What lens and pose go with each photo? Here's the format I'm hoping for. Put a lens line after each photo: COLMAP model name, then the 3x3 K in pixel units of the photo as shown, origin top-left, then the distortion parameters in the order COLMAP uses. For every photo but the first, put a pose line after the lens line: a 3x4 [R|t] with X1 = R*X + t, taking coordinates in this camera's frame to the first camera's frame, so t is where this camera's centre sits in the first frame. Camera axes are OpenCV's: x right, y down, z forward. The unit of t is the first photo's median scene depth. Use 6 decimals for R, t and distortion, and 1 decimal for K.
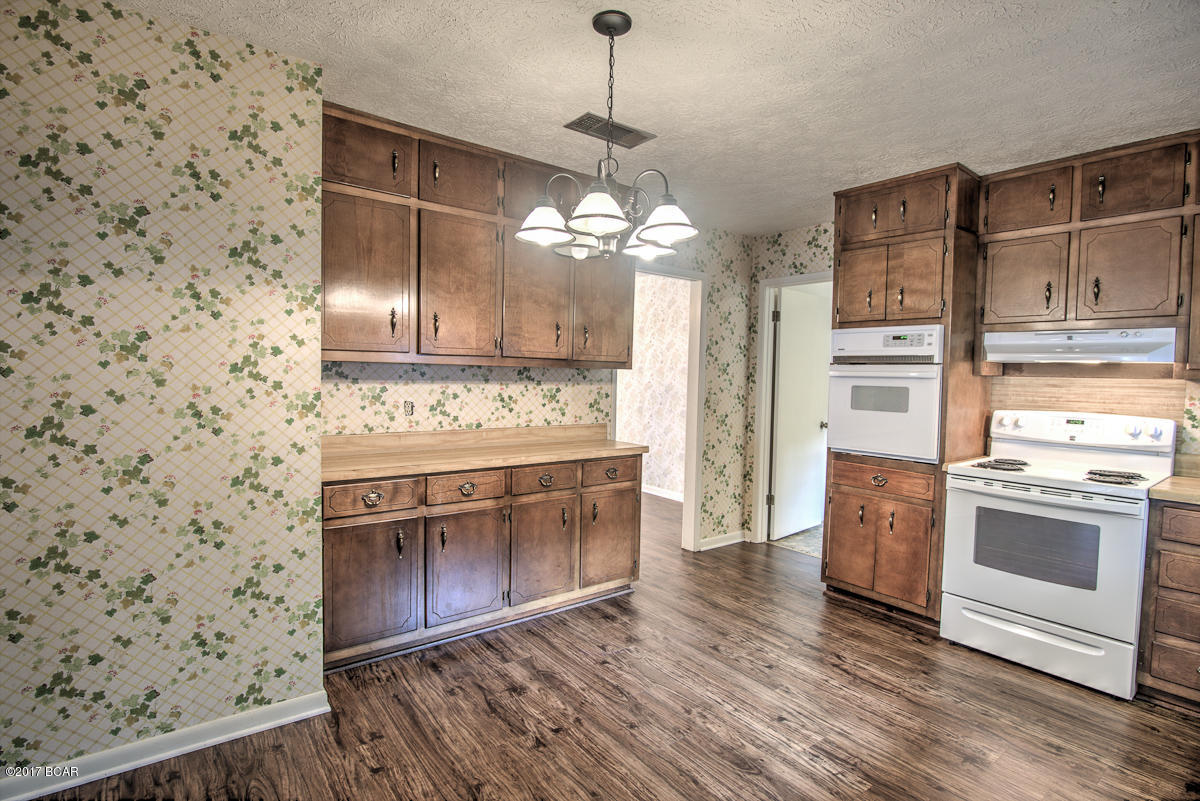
lens RADIAL K [[583.2, 0, 598.7], [0, 583.2, 398.2], [0, 0, 1]] dist [-0.023519, 0.000237]
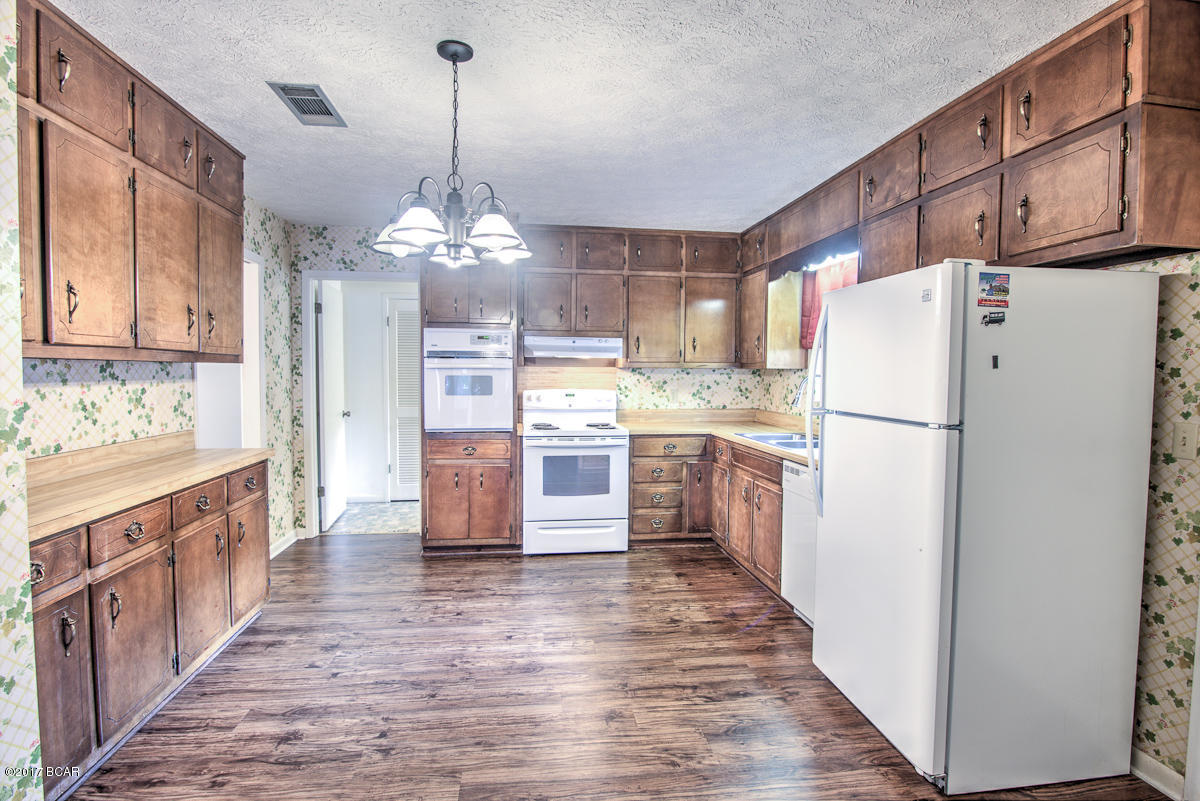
lens RADIAL K [[583.2, 0, 595.8], [0, 583.2, 397.8], [0, 0, 1]] dist [-0.023519, 0.000237]
pose [[0.498999, -0.056838, 0.864737, -0.507079], [0.040688, 0.998283, 0.042136, -0.015383], [-0.865647, 0.014159, 0.500455, 0.138904]]
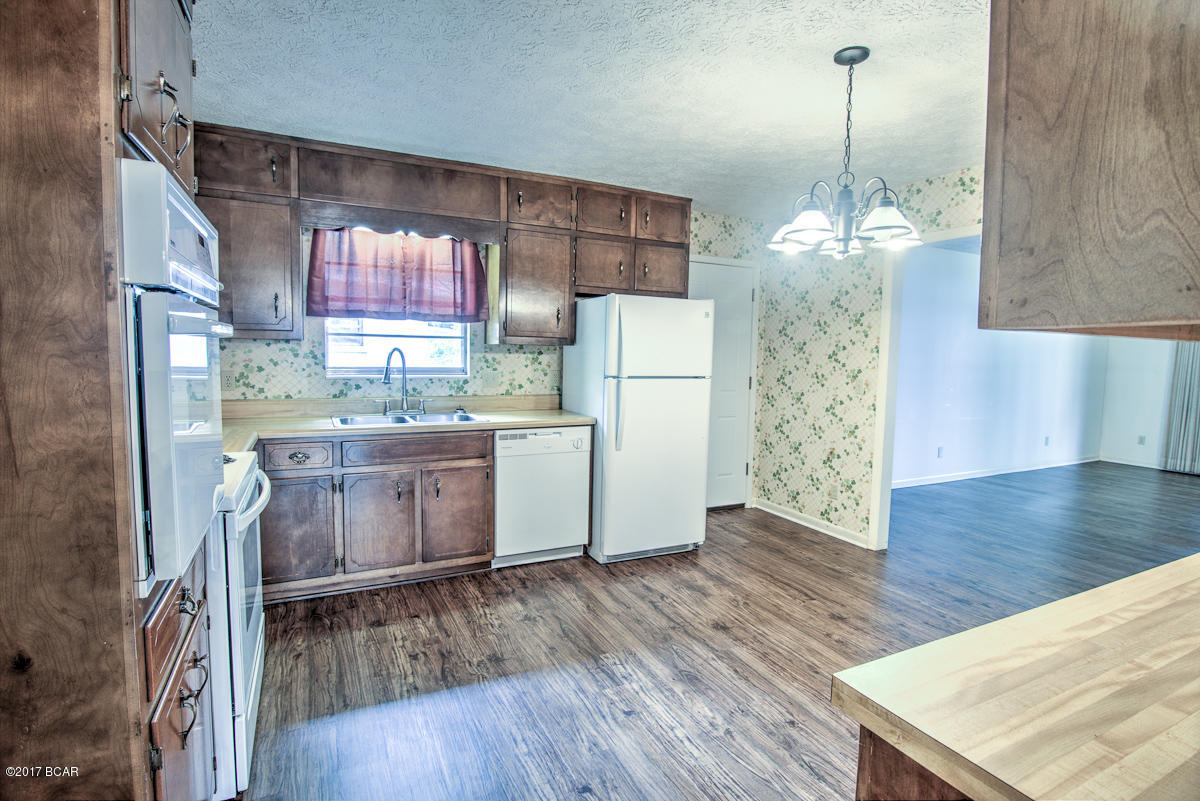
lens RADIAL K [[583.2, 0, 597.4], [0, 583.2, 399.9], [0, 0, 1]] dist [-0.023519, 0.000237]
pose [[-0.979274, -0.055585, 0.194763, 0.159330], [-0.030218, 0.990938, 0.130873, -0.056826], [-0.200273, 0.122276, -0.972080, 1.414573]]
